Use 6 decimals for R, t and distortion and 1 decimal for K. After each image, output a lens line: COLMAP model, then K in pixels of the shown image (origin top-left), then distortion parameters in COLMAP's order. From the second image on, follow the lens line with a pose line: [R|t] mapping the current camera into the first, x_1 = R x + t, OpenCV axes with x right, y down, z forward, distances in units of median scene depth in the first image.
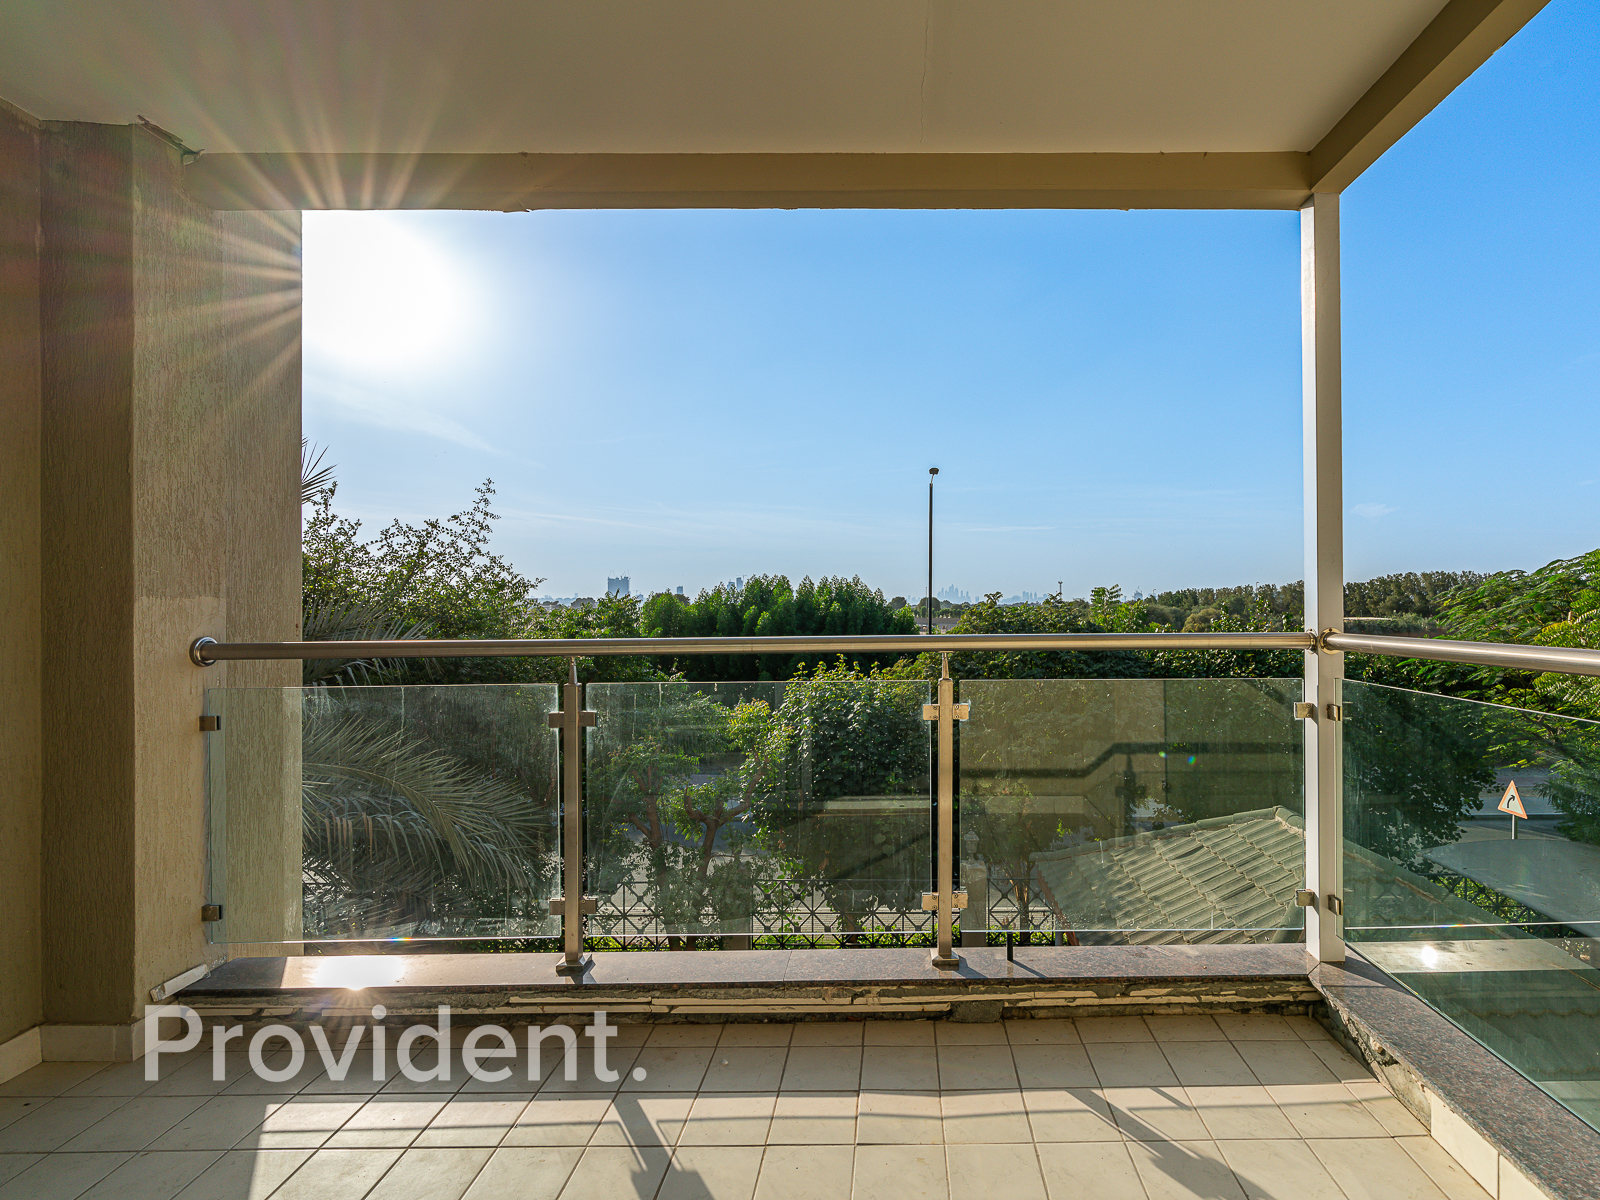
lens RADIAL K [[812.1, 0, 792.7], [0, 812.1, 595.2], [0, 0, 1]] dist [0.002659, 0.002462]
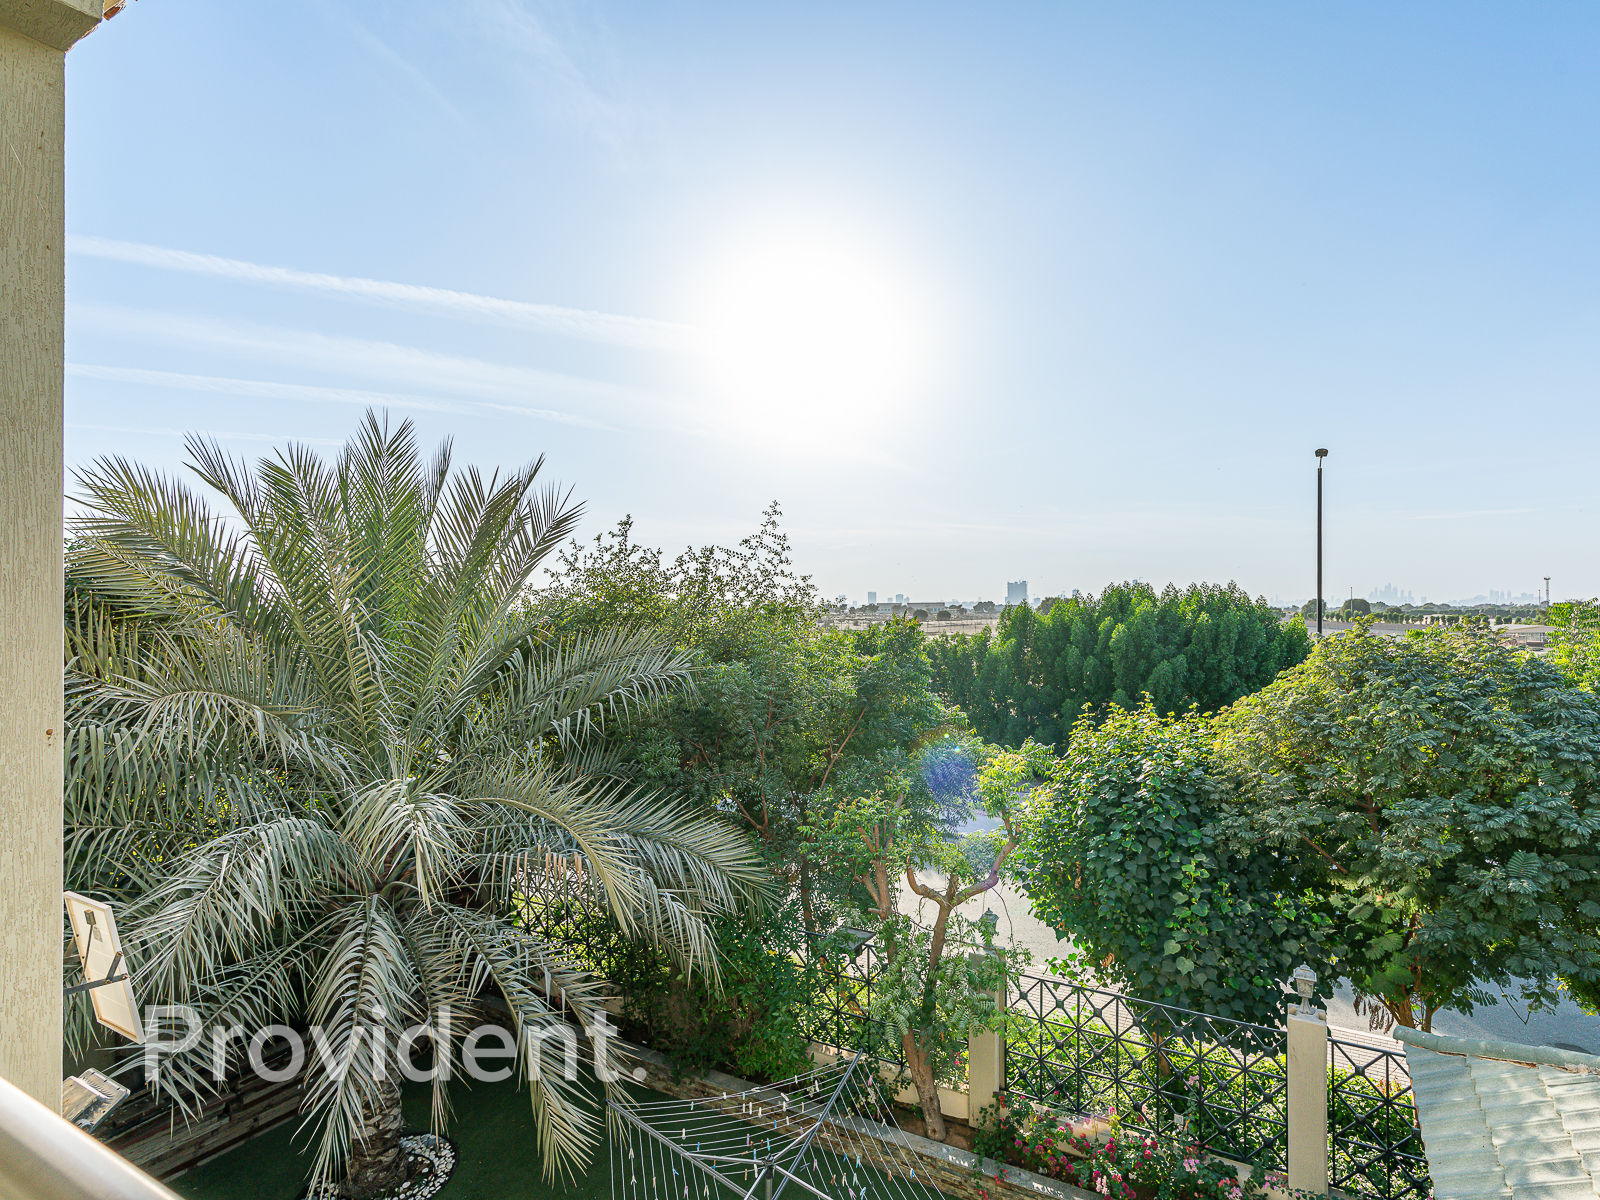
lens RADIAL K [[812.1, 0, 809.7], [0, 812.1, 610.9], [0, 0, 1]] dist [0.002659, 0.002462]
pose [[0.915384, -0.012111, -0.402401, 0.068544], [0.015065, 0.999878, 0.004176, -0.013332], [0.402301, -0.009885, 0.915454, 0.114977]]
